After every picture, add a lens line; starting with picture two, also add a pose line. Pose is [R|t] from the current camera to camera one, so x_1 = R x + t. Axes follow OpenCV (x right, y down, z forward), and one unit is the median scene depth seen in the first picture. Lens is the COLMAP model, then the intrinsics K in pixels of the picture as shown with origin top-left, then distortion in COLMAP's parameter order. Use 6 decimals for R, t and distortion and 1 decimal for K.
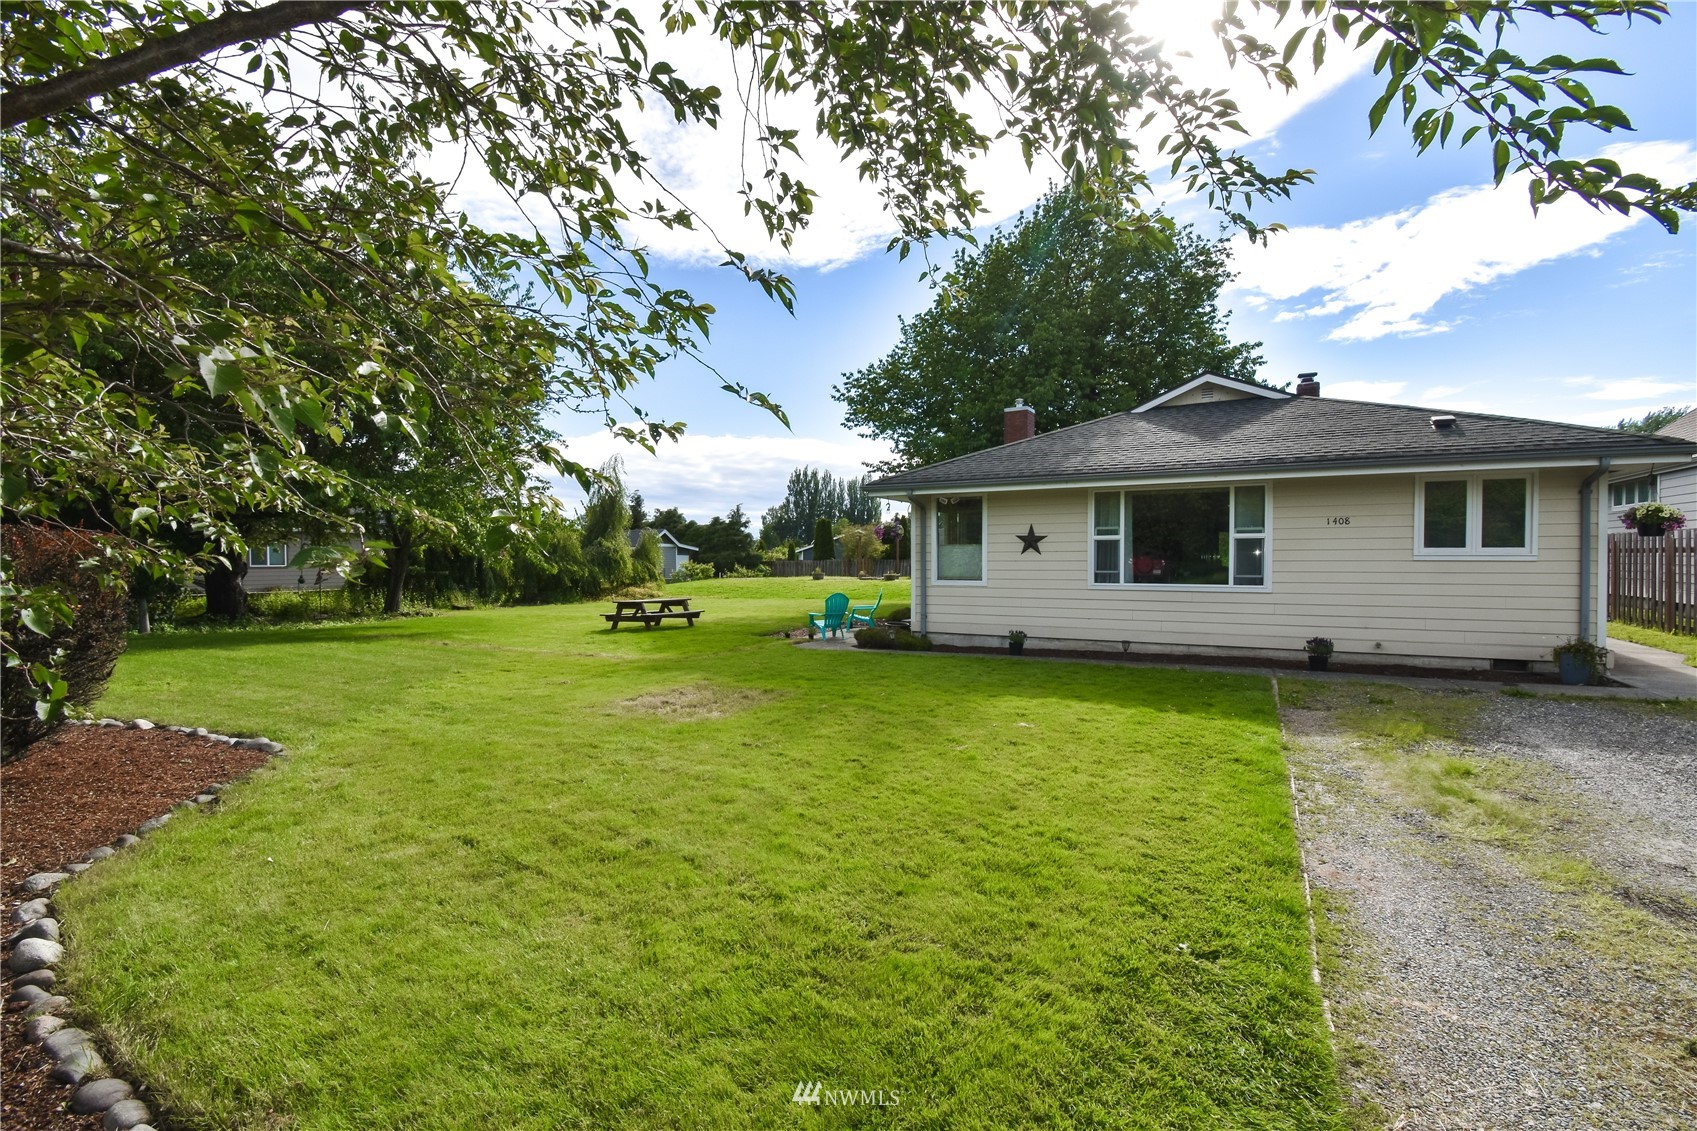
lens RADIAL K [[744.5, 0, 850.3], [0, 744.5, 569.8], [0, 0, 1]] dist [0.027036, -0.030961]
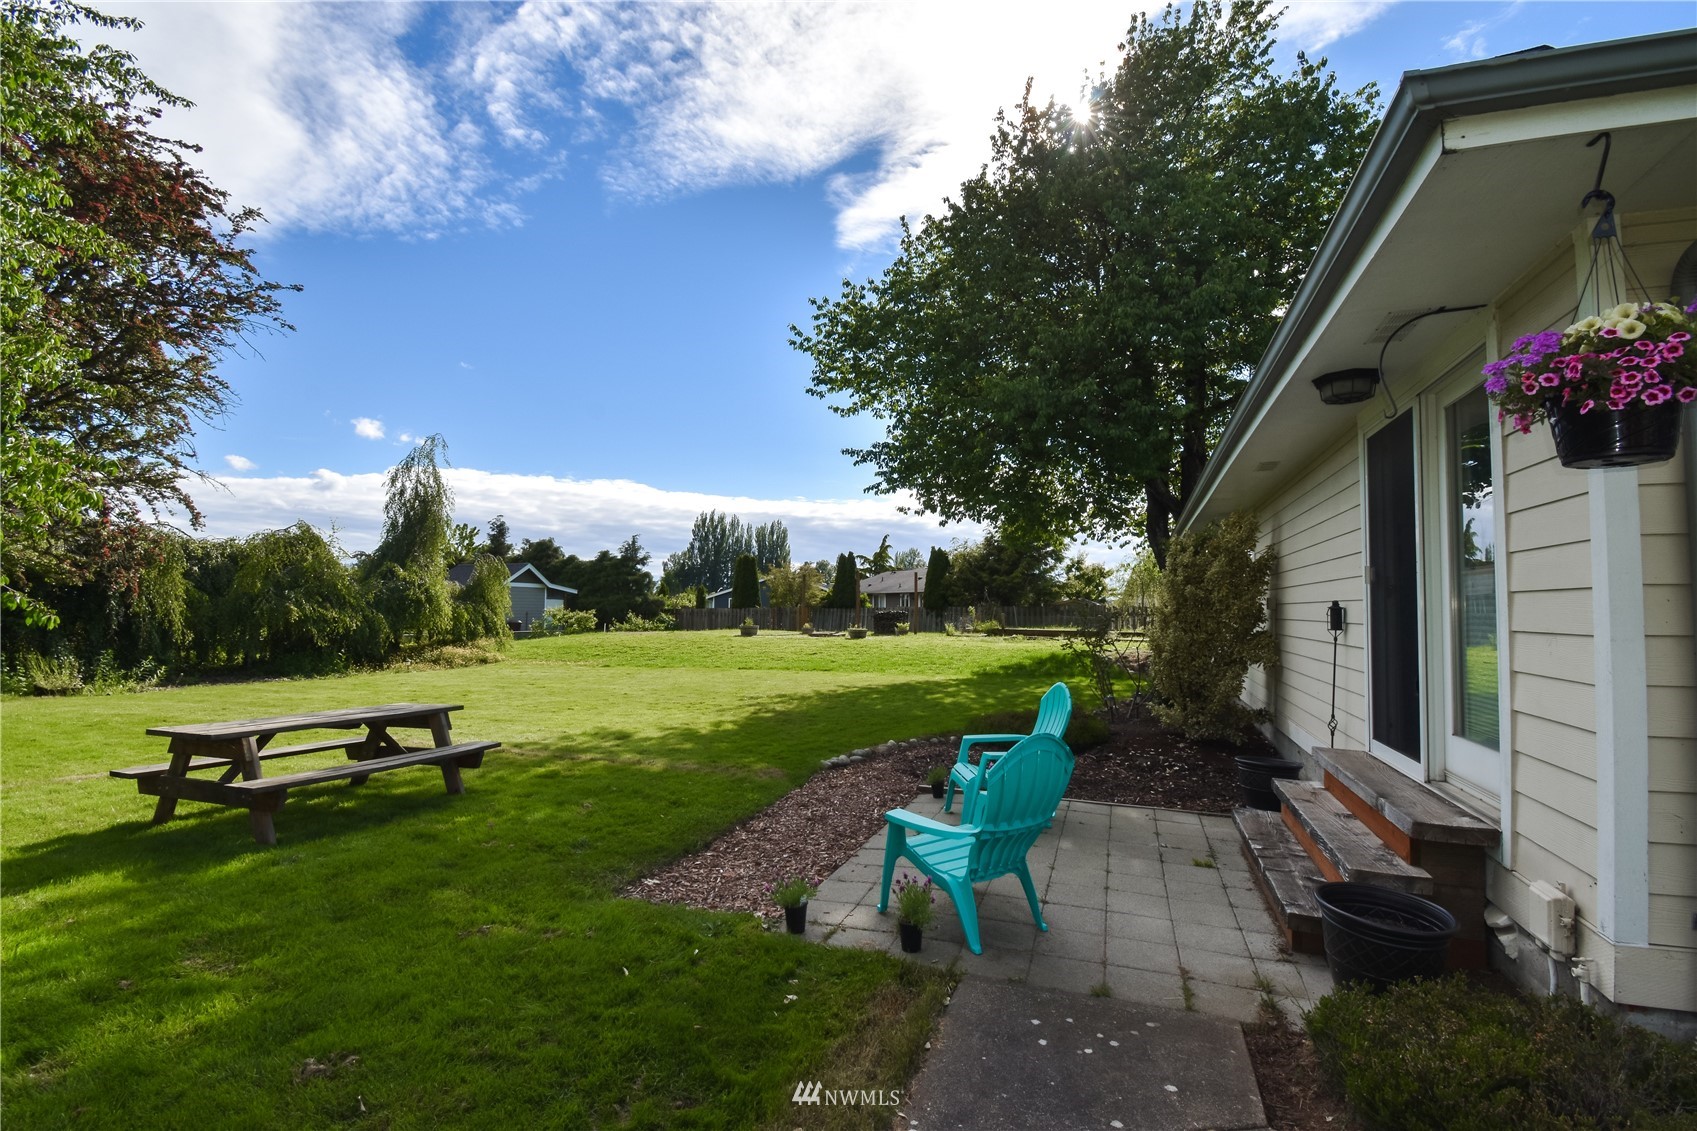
lens RADIAL K [[744.5, 0, 850.3], [0, 744.5, 569.8], [0, 0, 1]] dist [0.027036, -0.030961]
pose [[0.991542, 0.019839, 0.128263, -0.027331], [-0.011046, 0.997562, -0.068909, -0.000929], [-0.129317, 0.066910, 0.989343, 0.211542]]
